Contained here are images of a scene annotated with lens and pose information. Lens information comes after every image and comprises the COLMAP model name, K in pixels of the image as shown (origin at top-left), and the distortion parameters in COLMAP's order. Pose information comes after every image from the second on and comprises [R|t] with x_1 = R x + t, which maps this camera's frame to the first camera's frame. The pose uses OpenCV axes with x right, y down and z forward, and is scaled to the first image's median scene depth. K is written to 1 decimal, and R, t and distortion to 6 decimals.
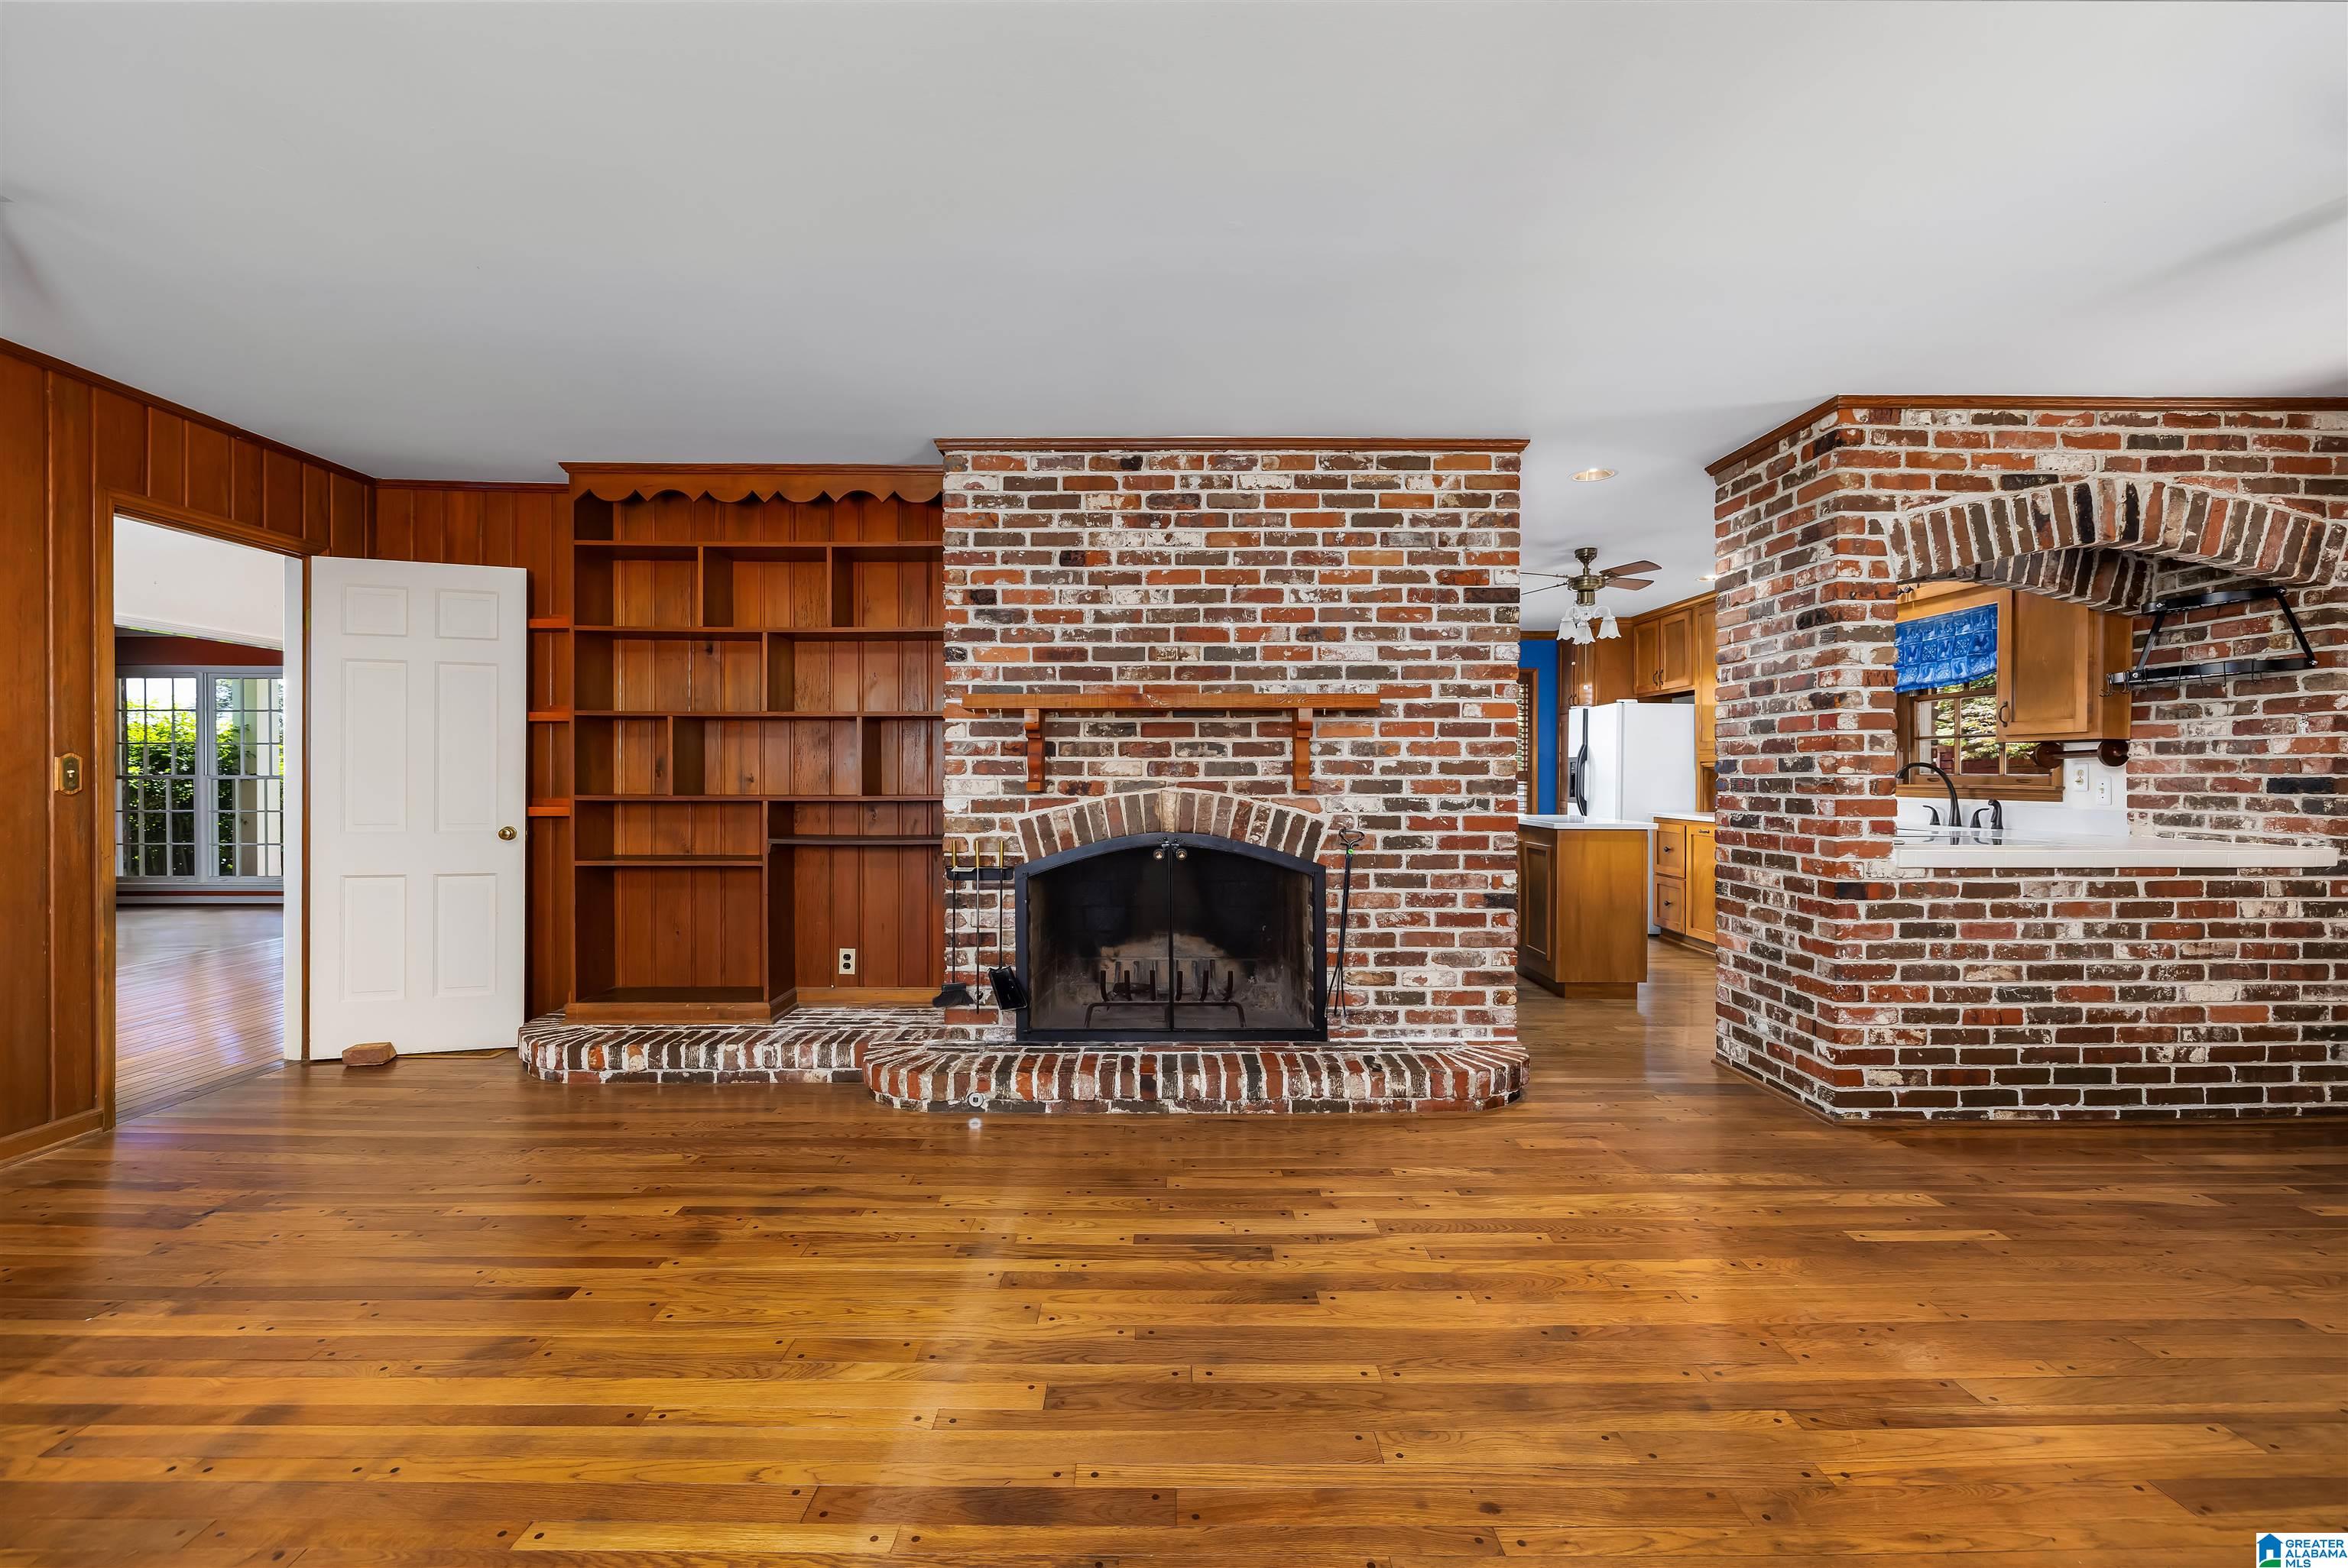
lens RADIAL K [[983.9, 0, 1164.0], [0, 983.9, 778.9], [0, 0, 1]] dist [-0.001366, -0.000175]
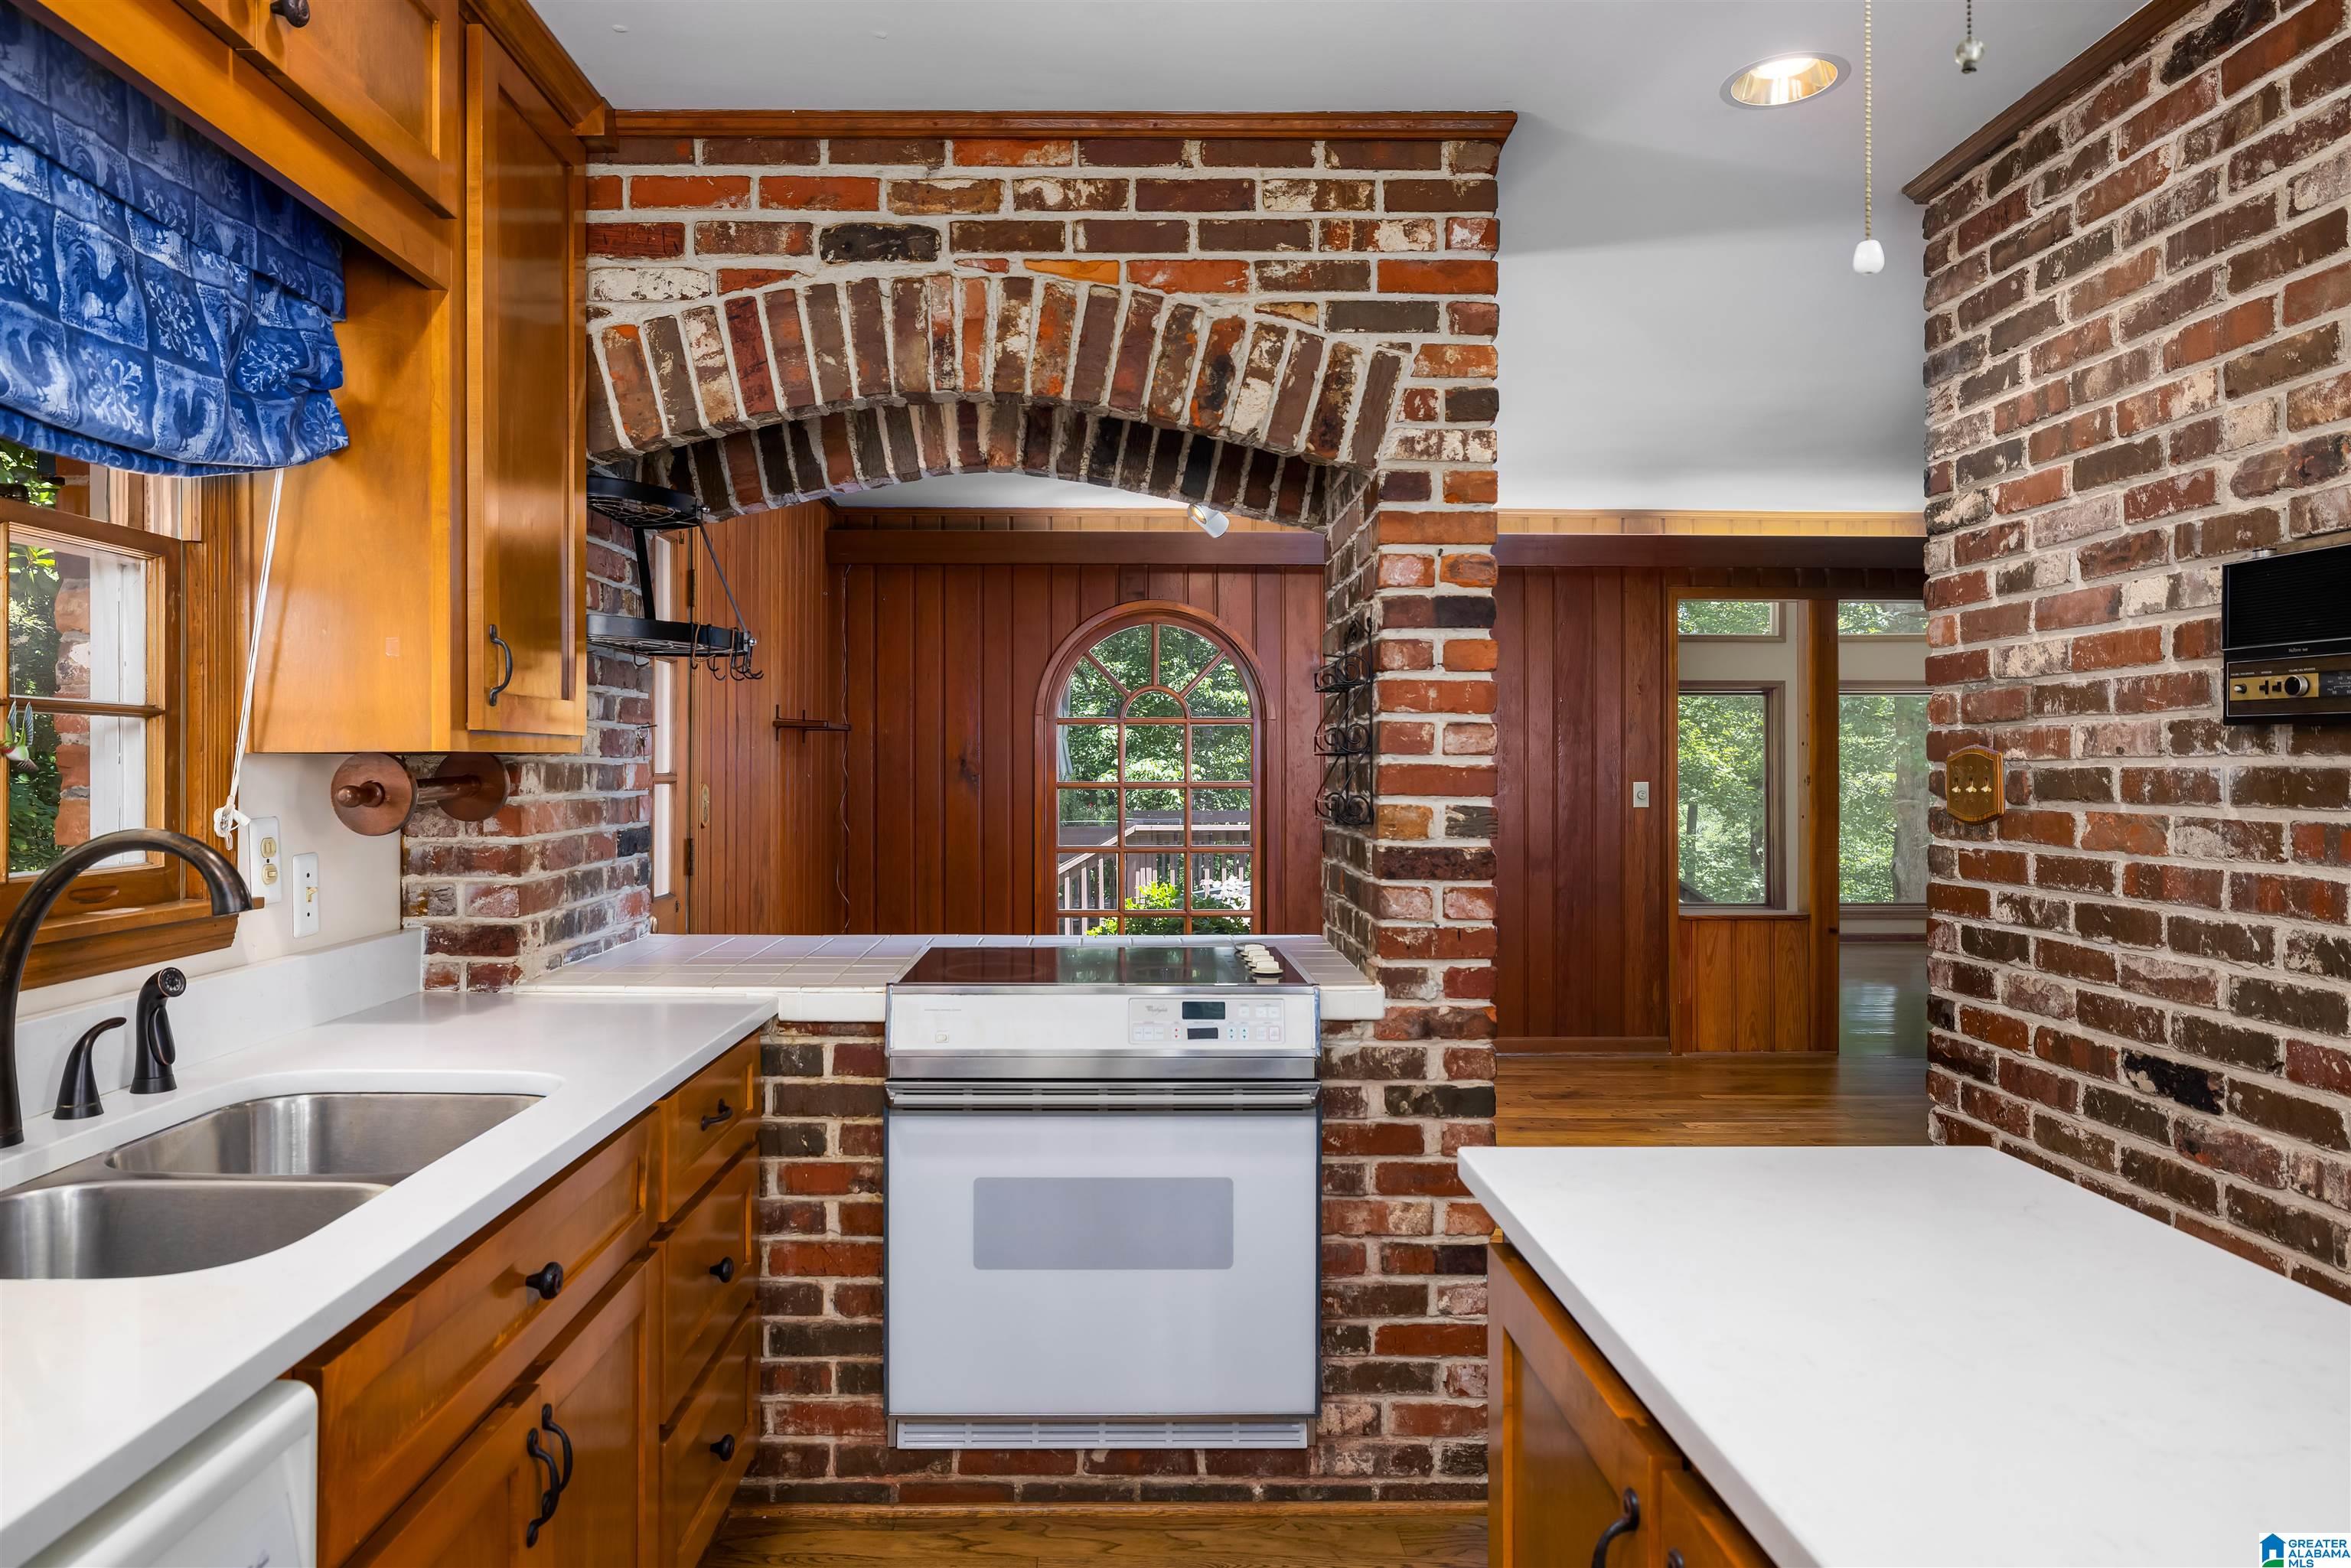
lens RADIAL K [[1459.5, 0, 1120.7], [0, 1459.5, 760.3], [0, 0, 1]] dist [-0.007406, 0.006800]
pose [[-0.999985, -0.003310, 0.004372, 0.776639], [-0.003296, 0.999990, 0.003146, -0.044172], [-0.004382, 0.003132, -0.999985, 1.762987]]
